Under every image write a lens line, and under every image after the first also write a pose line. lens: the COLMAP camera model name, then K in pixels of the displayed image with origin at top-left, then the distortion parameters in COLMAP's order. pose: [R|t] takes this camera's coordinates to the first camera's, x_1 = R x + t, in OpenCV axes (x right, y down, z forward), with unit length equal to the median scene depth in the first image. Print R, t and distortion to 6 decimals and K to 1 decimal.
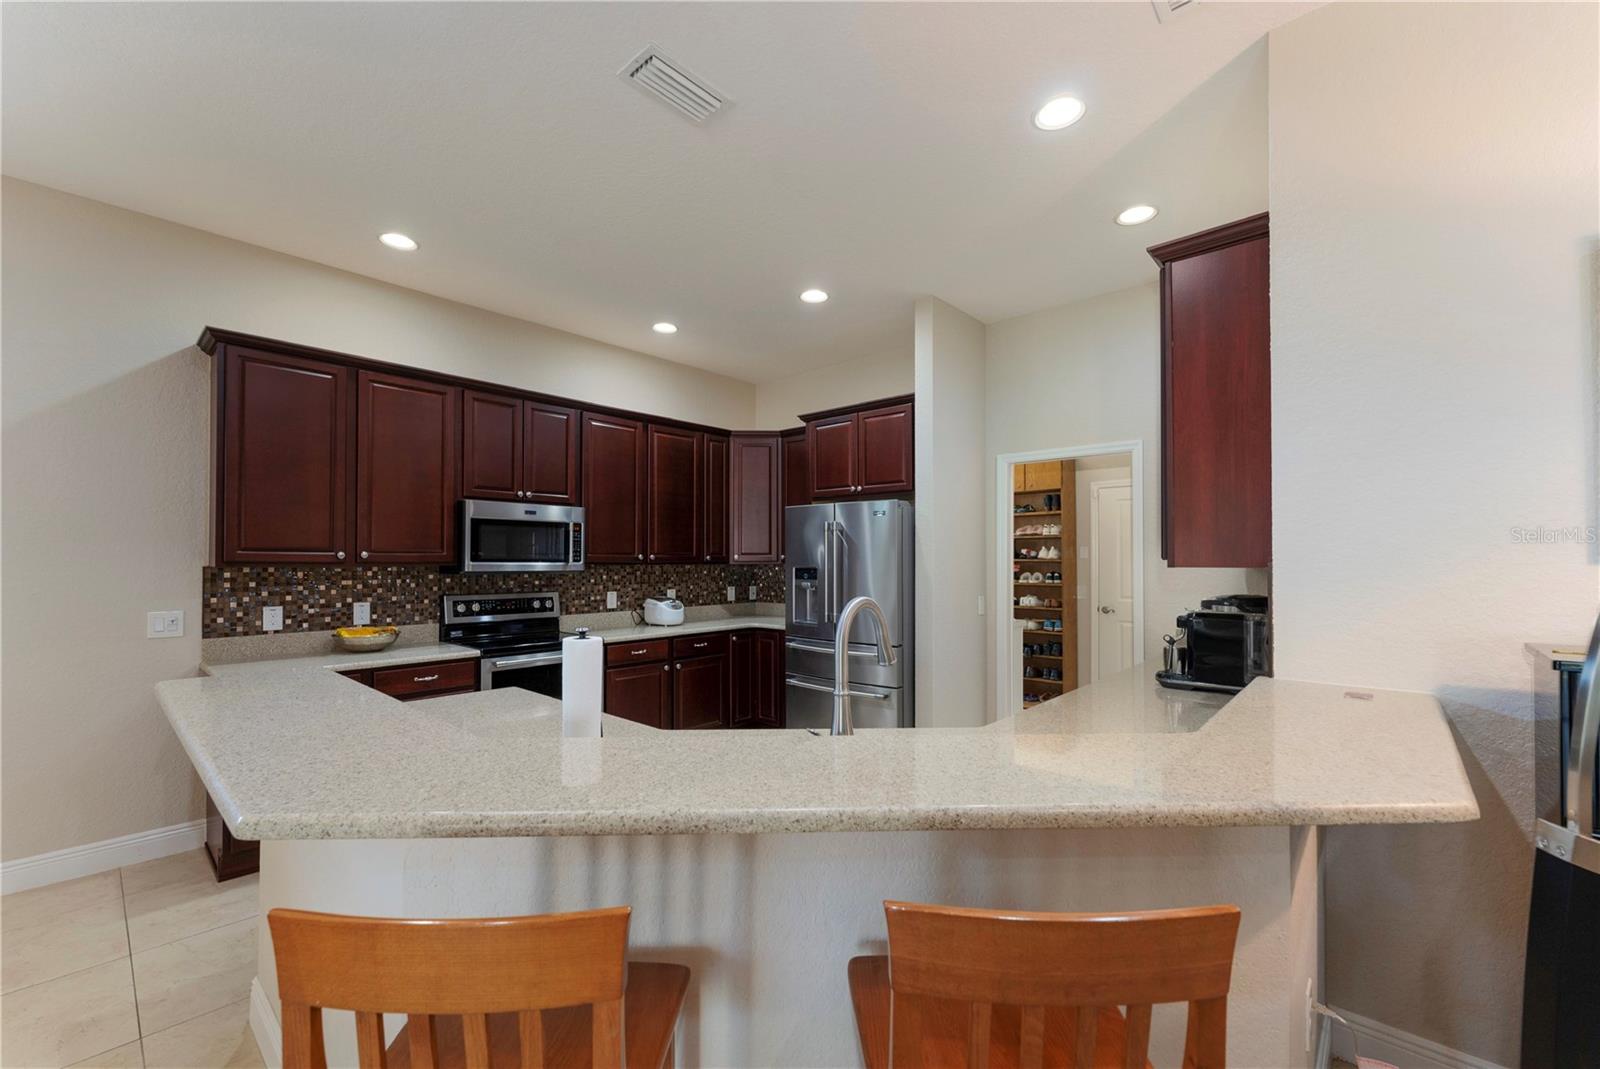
lens RADIAL K [[659.8, 0, 786.3], [0, 659.8, 555.5], [0, 0, 1]] dist [-0.000483, -0.000219]
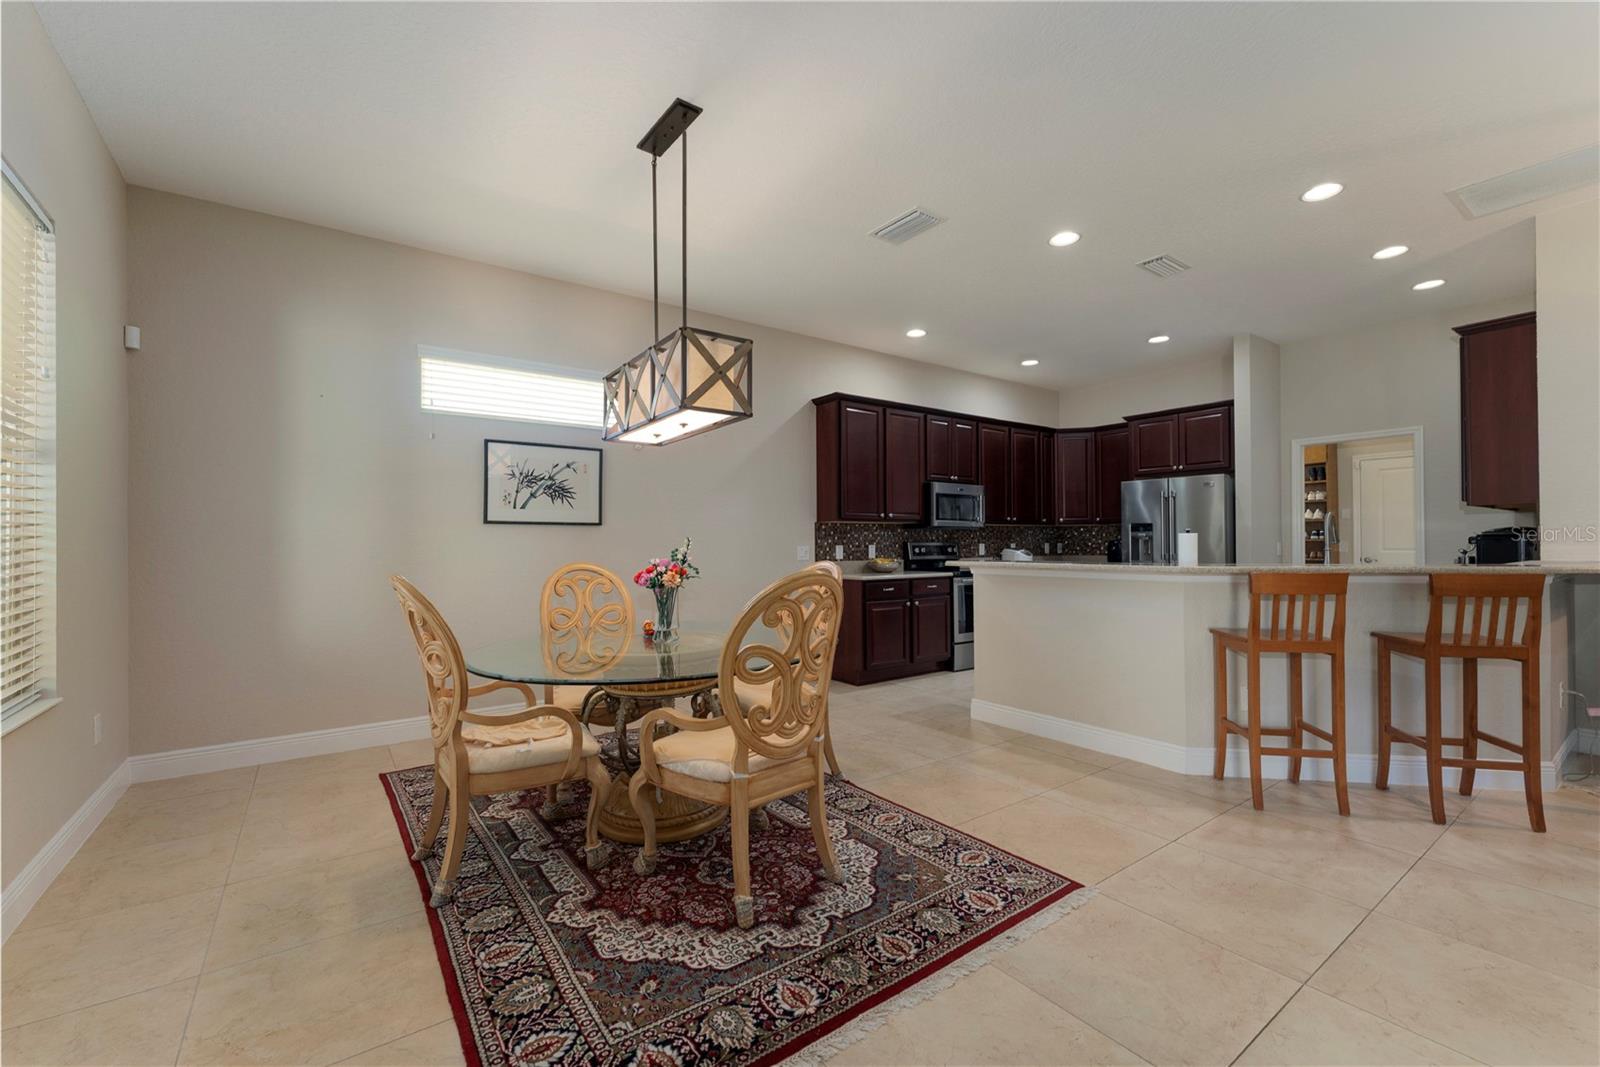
lens RADIAL K [[659.8, 0, 777.3], [0, 659.8, 542.1], [0, 0, 1]] dist [-0.000483, -0.000219]
pose [[0.977899, -0.008936, -0.208885, -0.481220], [0.009462, 0.999954, 0.001518, 0.053654], [0.208862, -0.003461, 0.977939, -0.623959]]
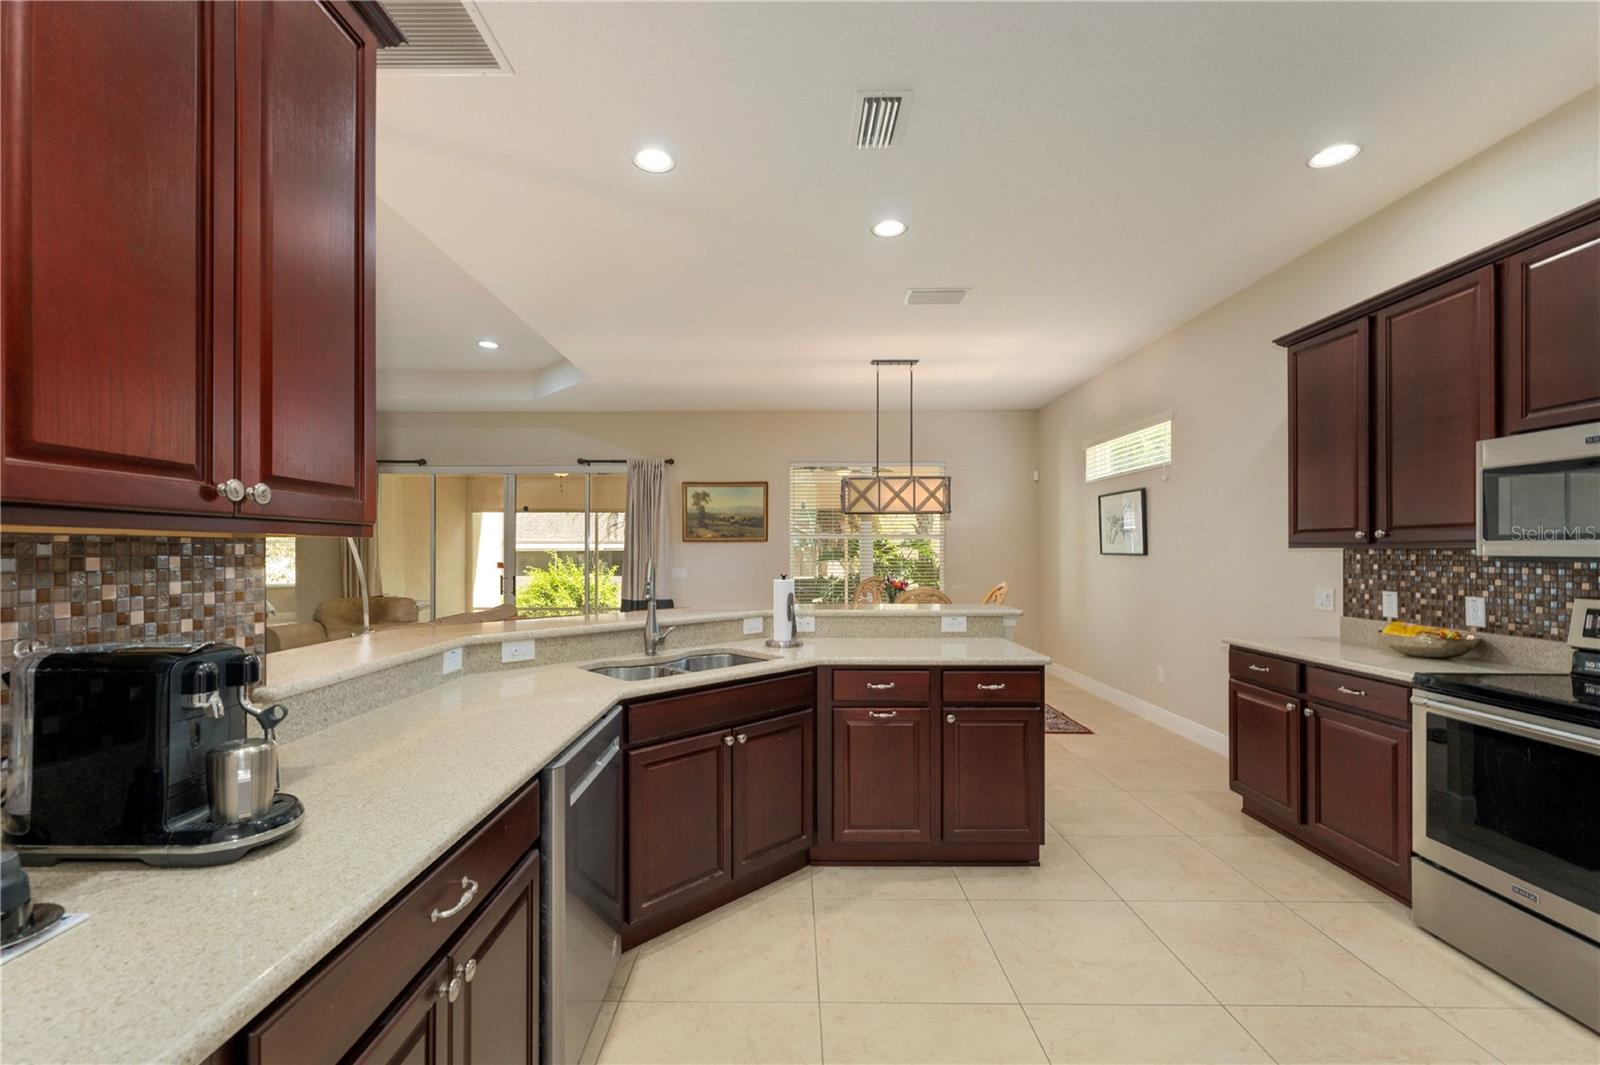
lens RADIAL K [[662.8, 0, 785.5], [0, 662.8, 549.8], [0, 0, 1]] dist [0.003766, 0.000095]
pose [[-0.748595, -0.000220, -0.663027, 0.392575], [0.005915, 0.999958, -0.007010, 0.017107], [0.663001, -0.009169, -0.748562, 0.951915]]
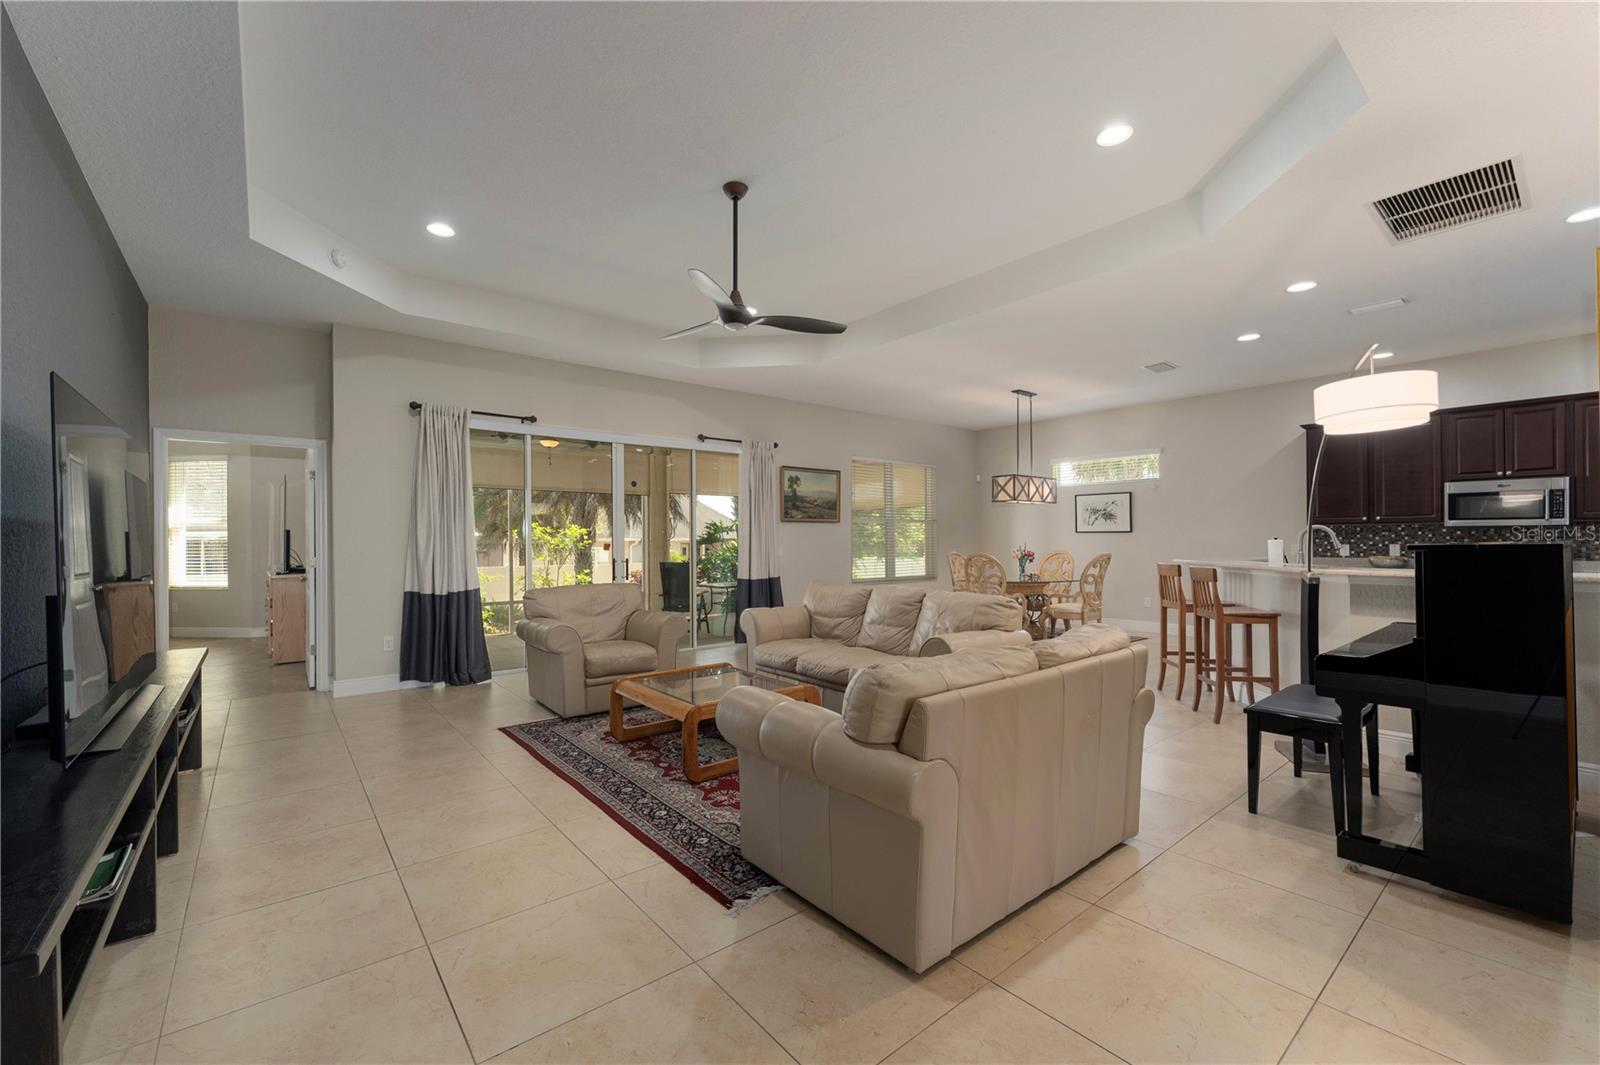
lens RADIAL K [[662.8, 0, 770.4], [0, 662.8, 537.7], [0, 0, 1]] dist [0.003766, 0.000095]
pose [[-0.181023, -0.002924, -0.983474, 1.340193], [0.012333, 0.999910, -0.005243, 0.037550], [0.983401, -0.013078, -0.180971, -0.329653]]
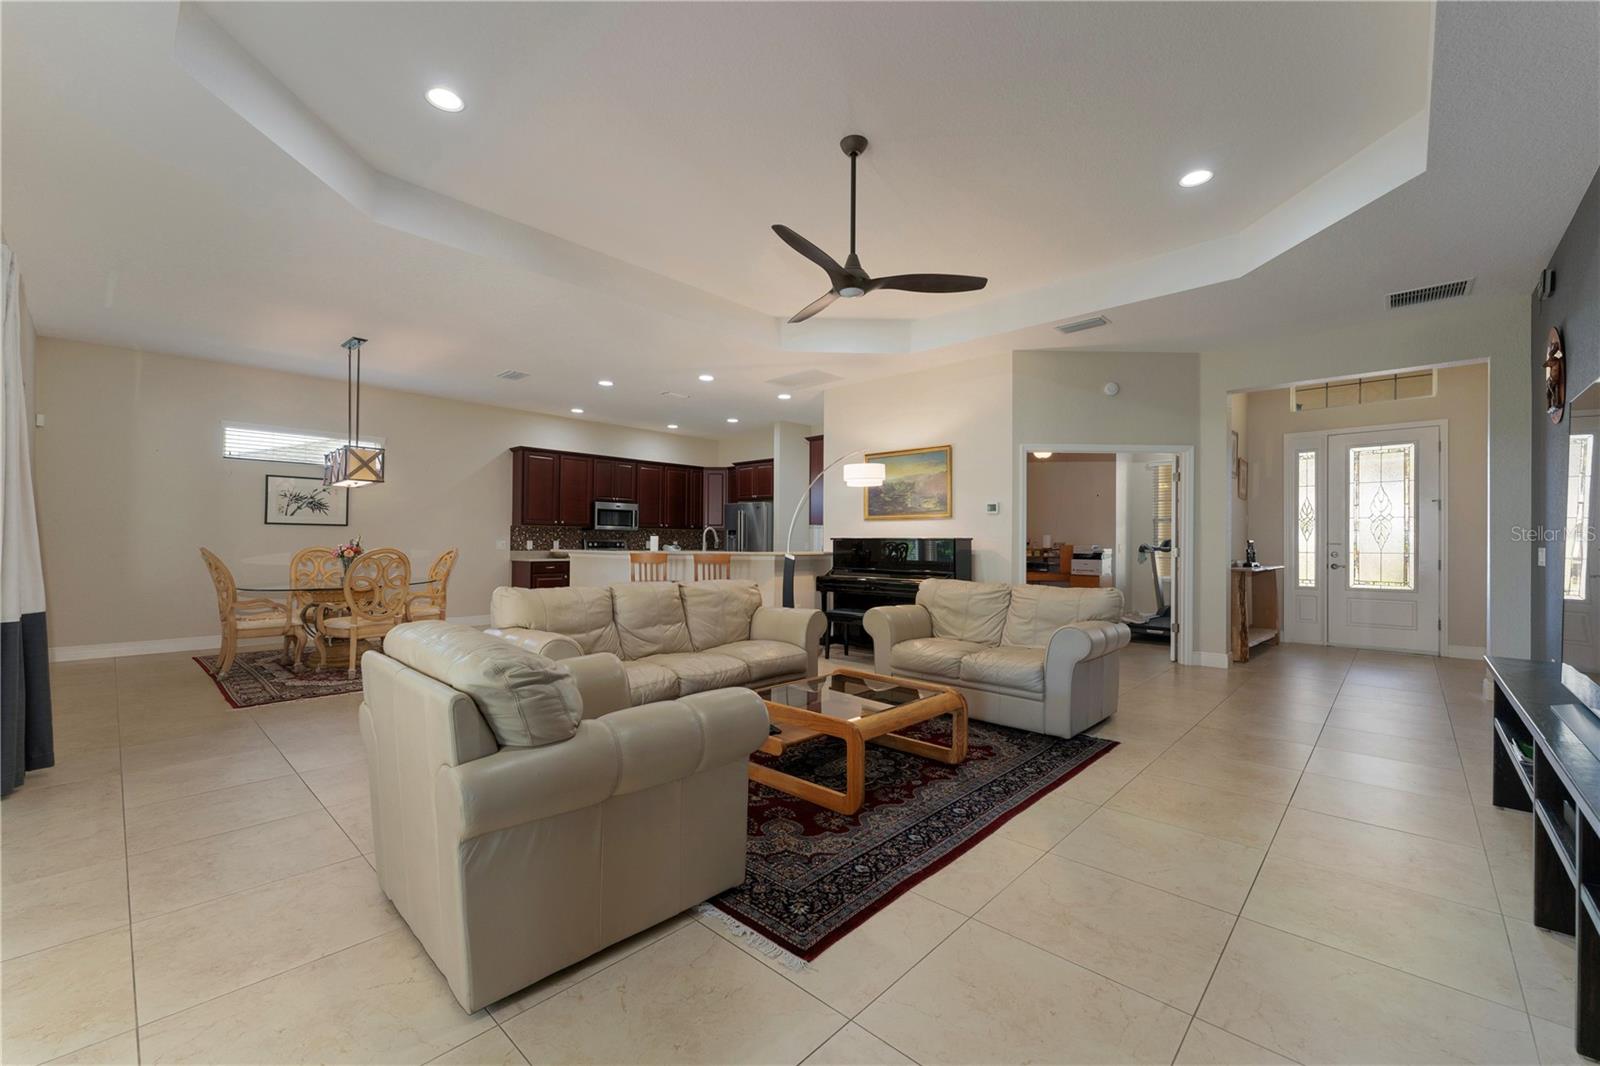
lens RADIAL K [[659.8, 0, 791.5], [0, 659.8, 541.8], [0, 0, 1]] dist [-0.000483, -0.000219]
pose [[0.999898, 0.005509, -0.013165, 0.297230], [-0.005449, 0.999975, 0.004544, 0.053768], [0.013189, -0.004472, 0.999903, -1.466491]]
